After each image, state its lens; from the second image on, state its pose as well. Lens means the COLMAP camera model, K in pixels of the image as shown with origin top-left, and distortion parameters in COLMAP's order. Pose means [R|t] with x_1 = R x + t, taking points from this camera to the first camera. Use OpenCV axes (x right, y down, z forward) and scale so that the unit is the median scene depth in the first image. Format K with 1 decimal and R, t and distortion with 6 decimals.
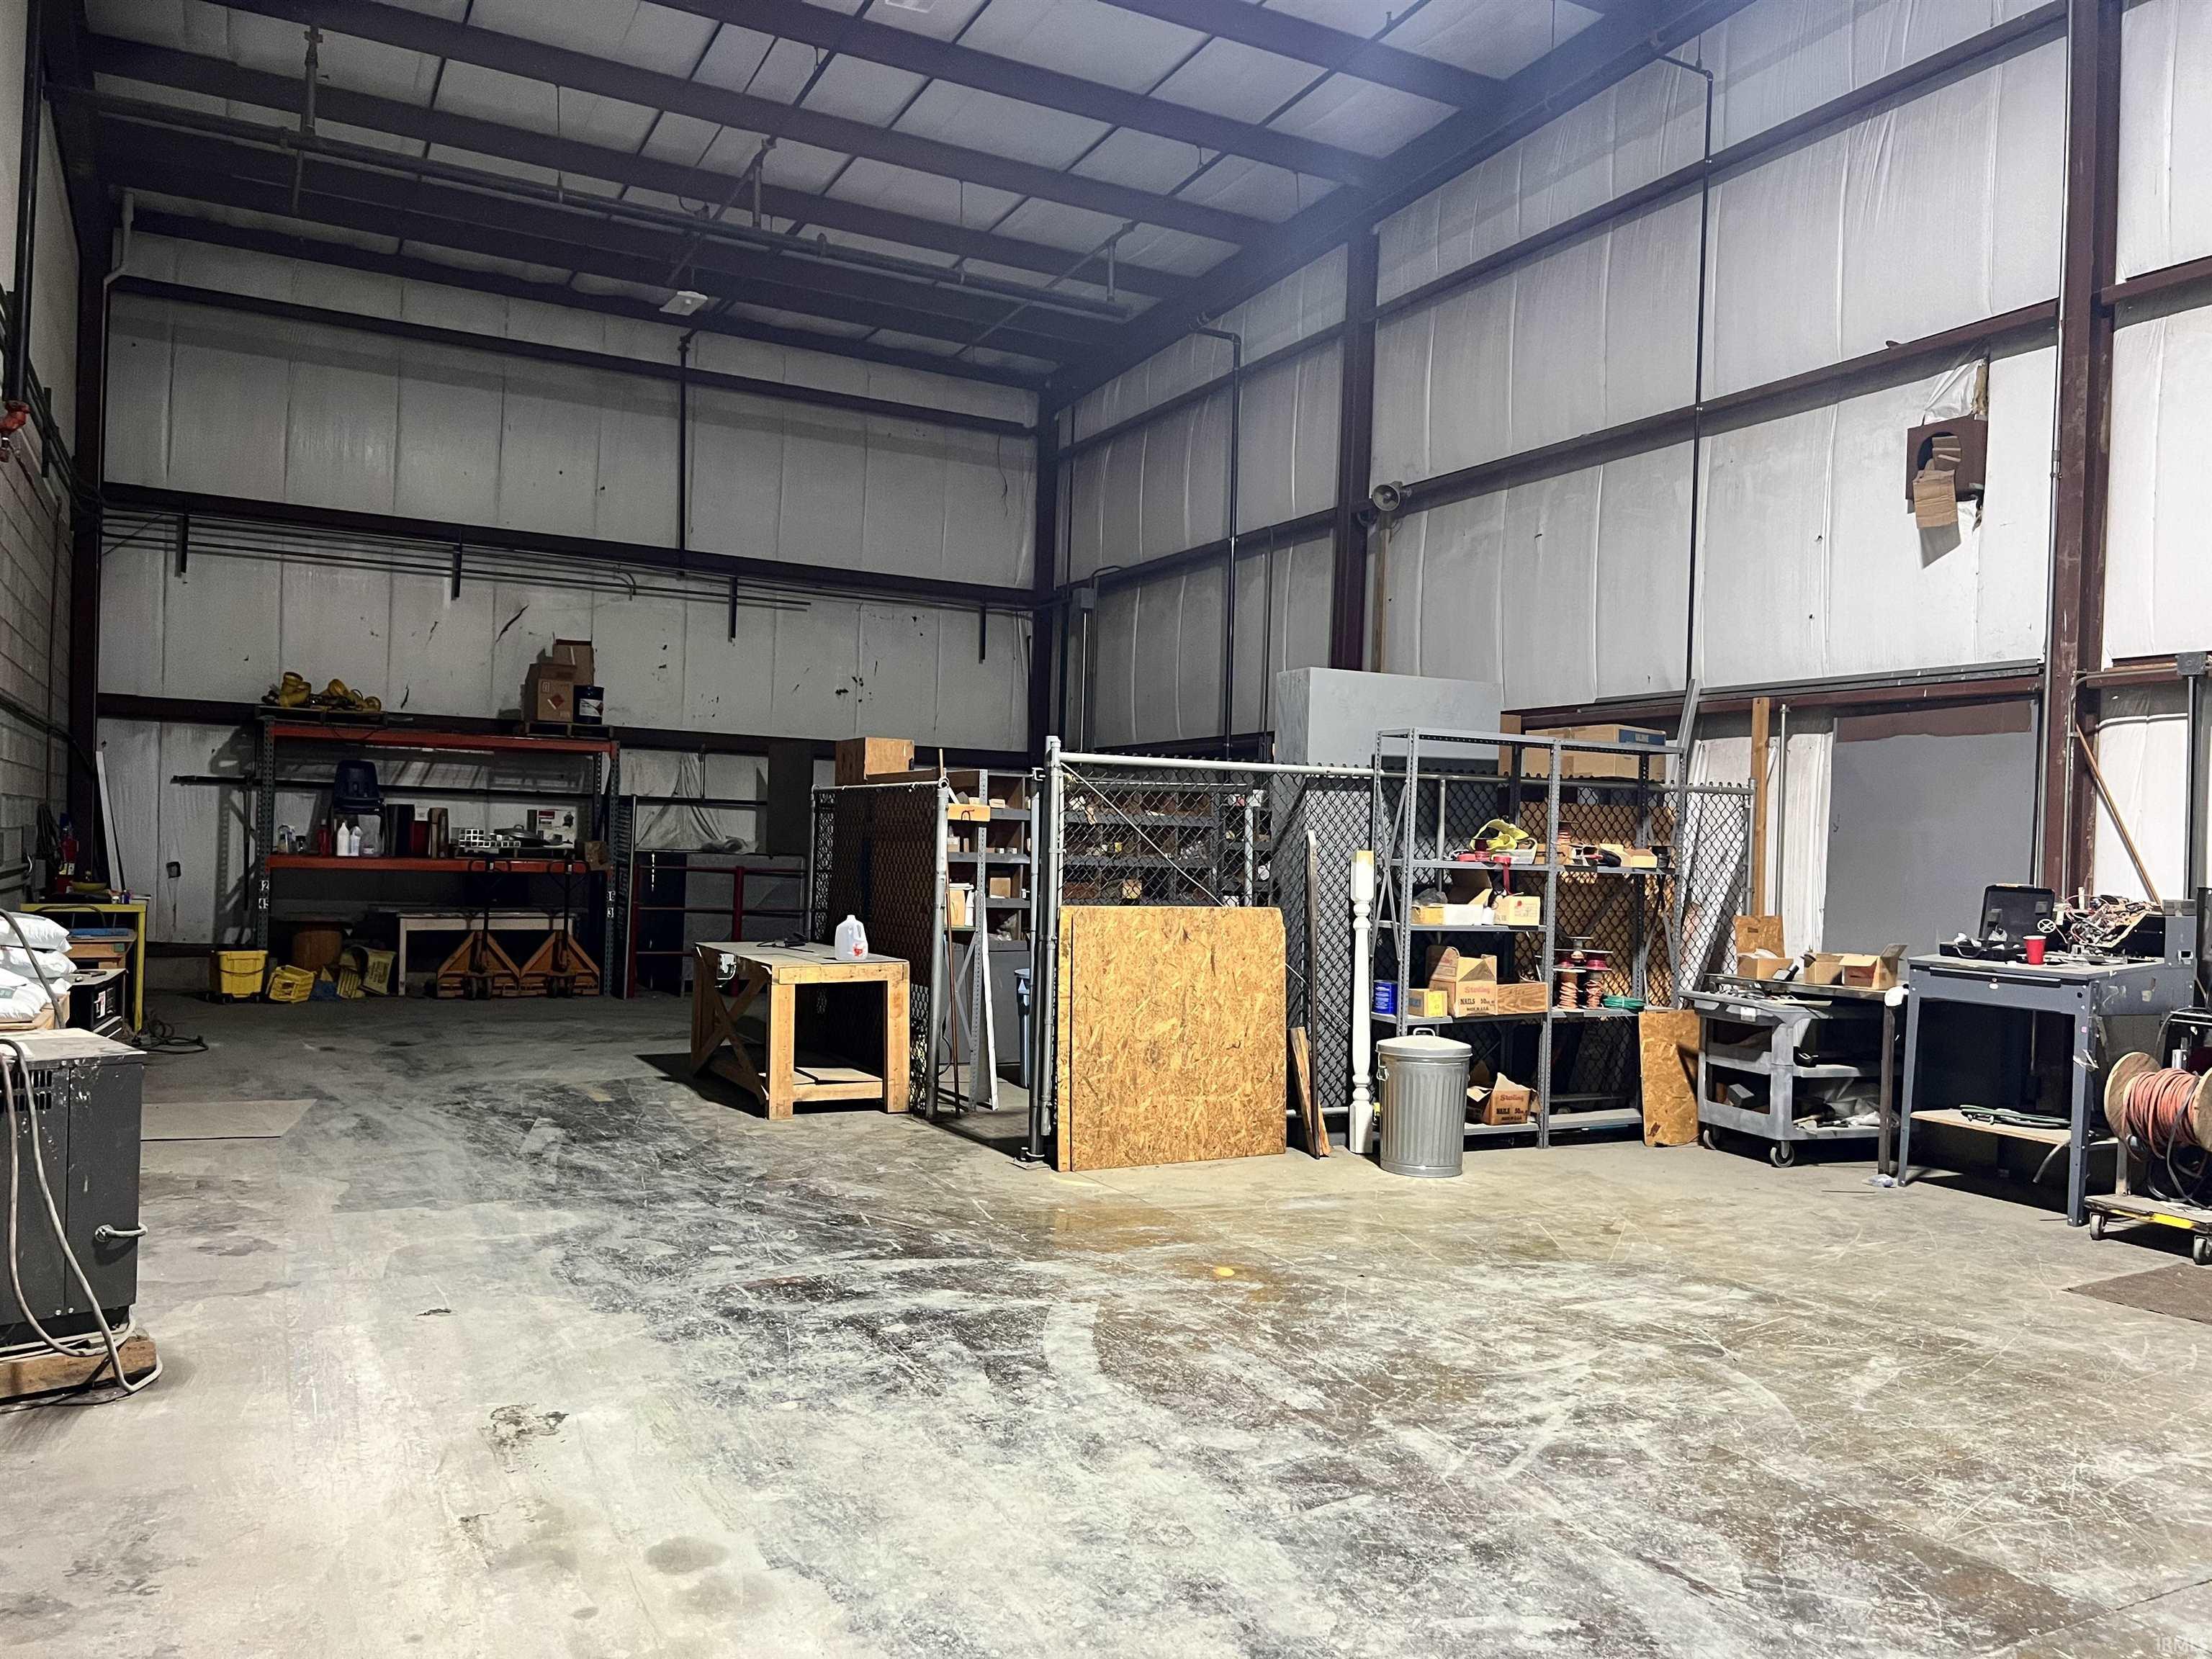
lens RADIAL K [[1665.7, 0, 1118.8], [0, 1665.7, 828.9], [0, 0, 1]] dist [0.066996, -0.076499]
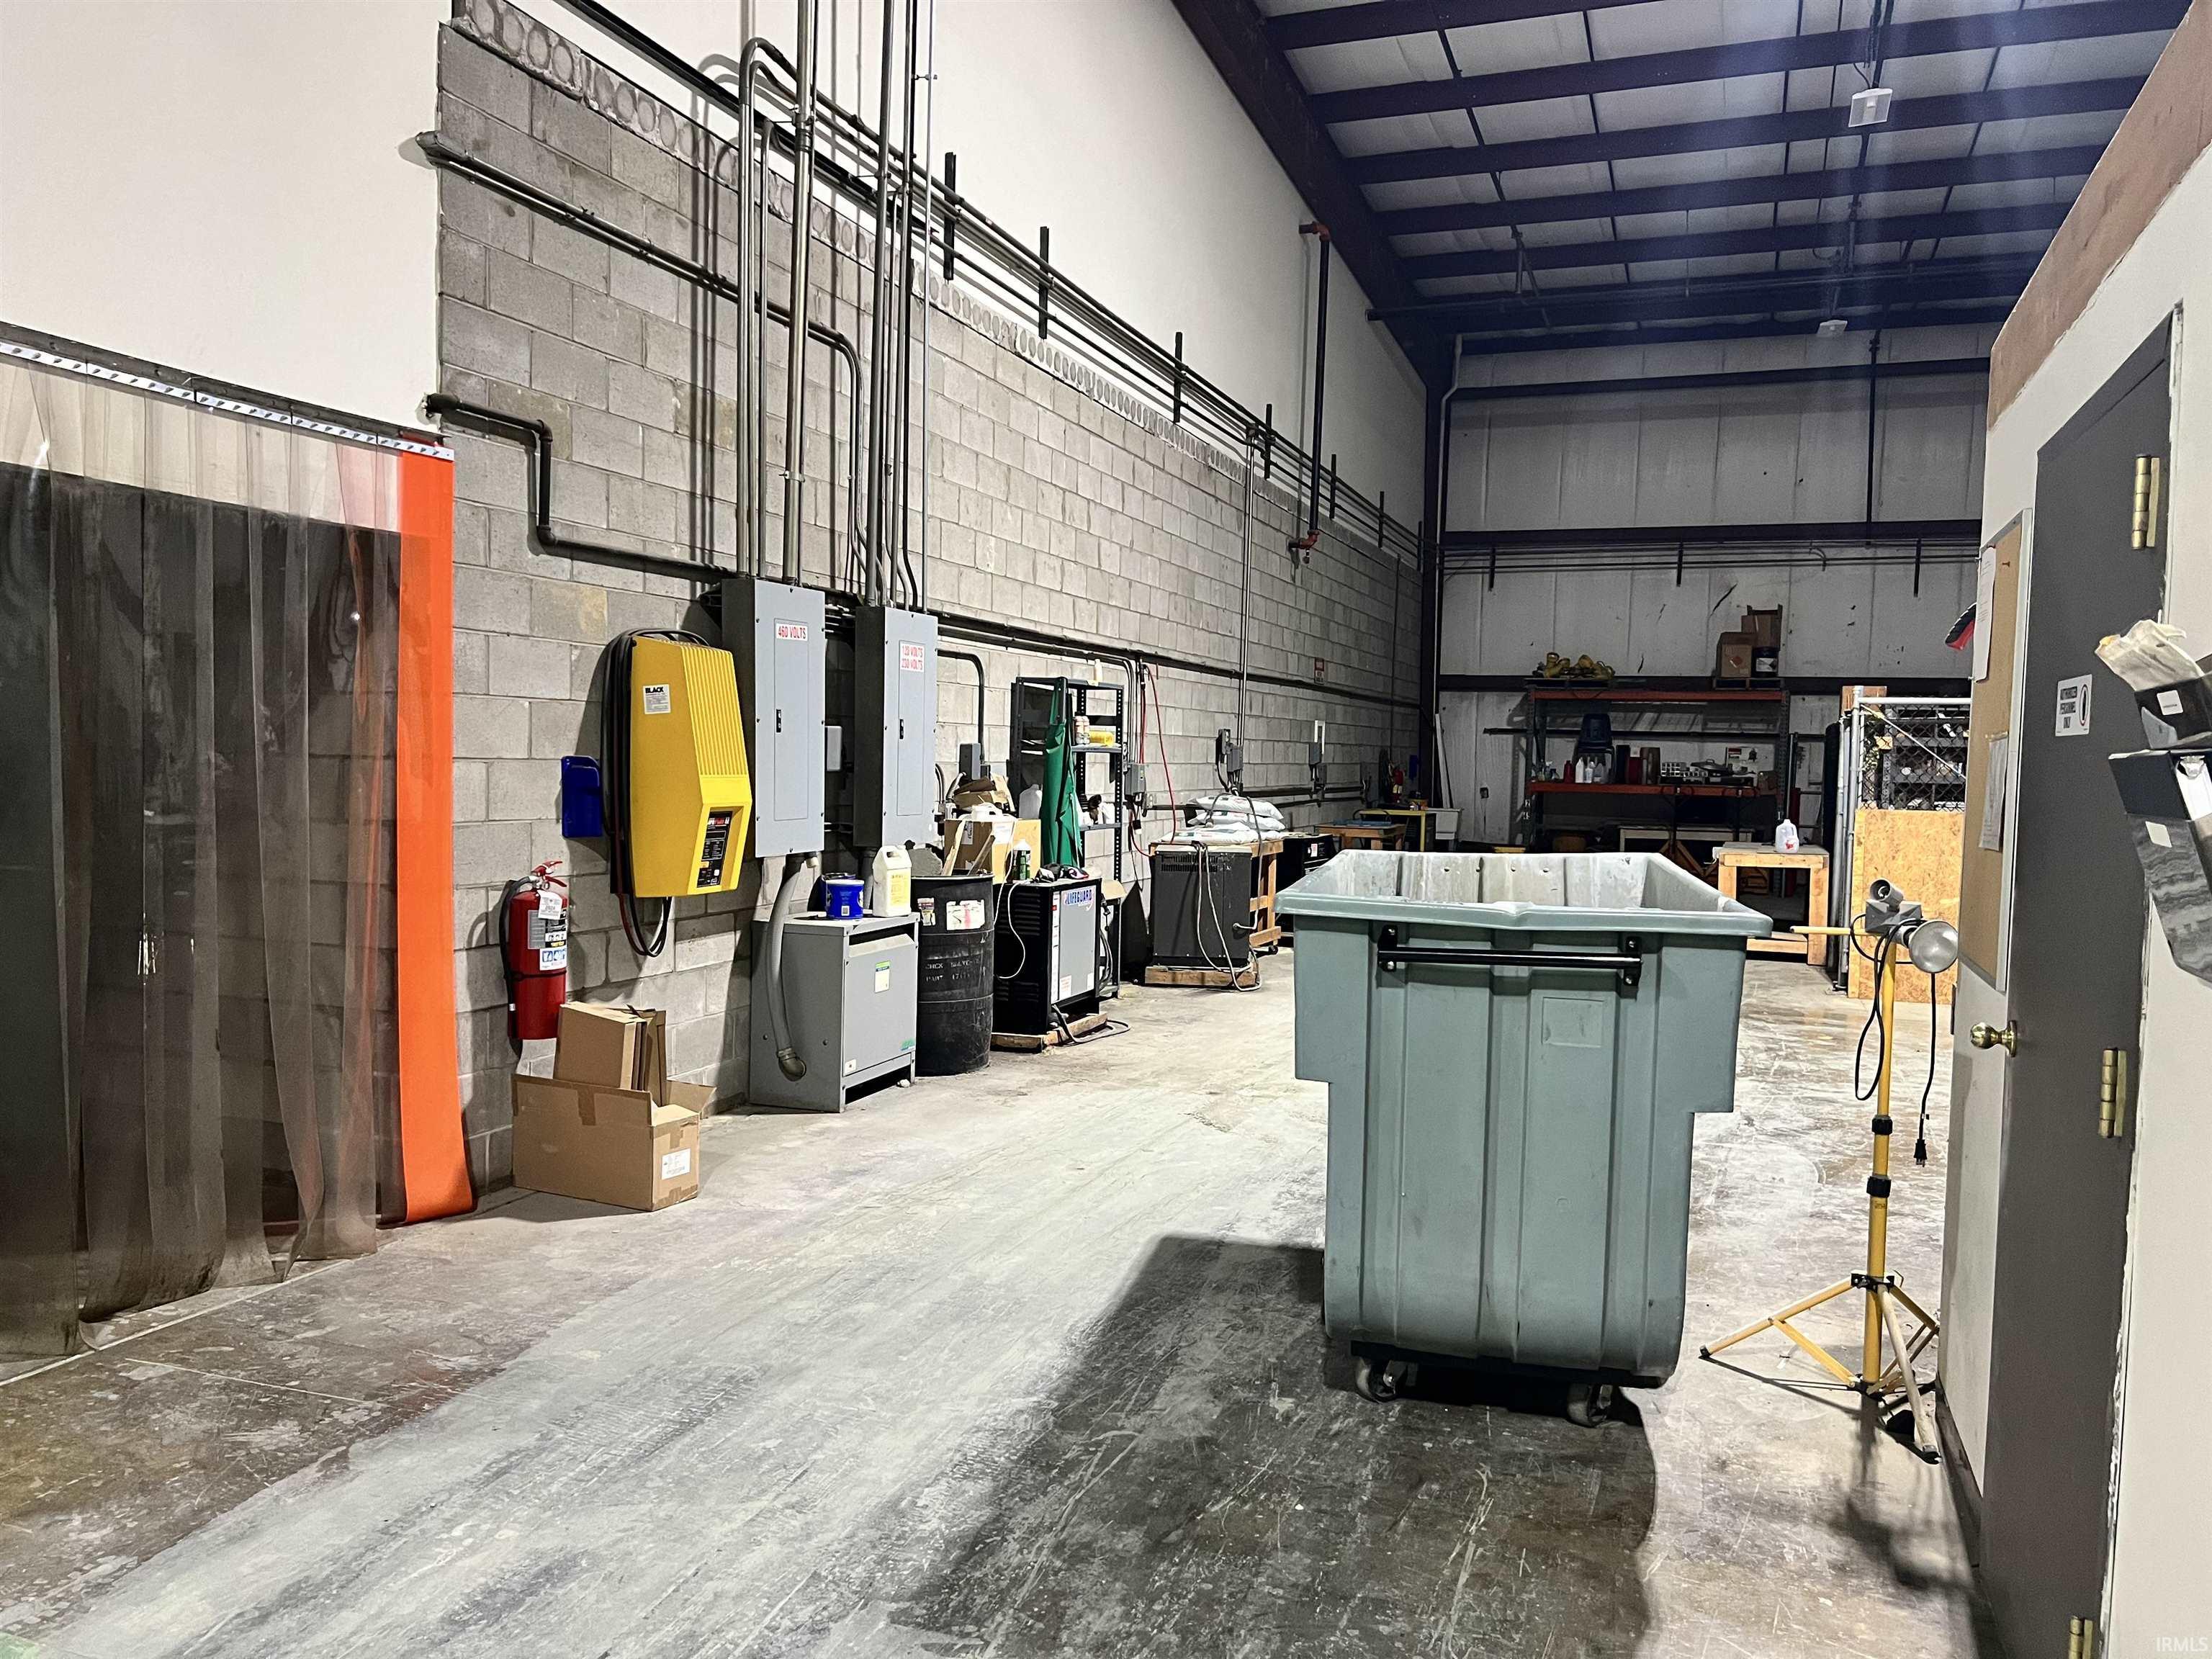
lens RADIAL K [[1665.7, 0, 1105.1], [0, 1665.7, 836.8], [0, 0, 1]] dist [0.066996, -0.076499]
pose [[0.659570, 0.024305, -0.751250, 0.309721], [0.004995, 0.999313, 0.036716, 0.007583], [0.751627, -0.027969, 0.658995, -0.203333]]
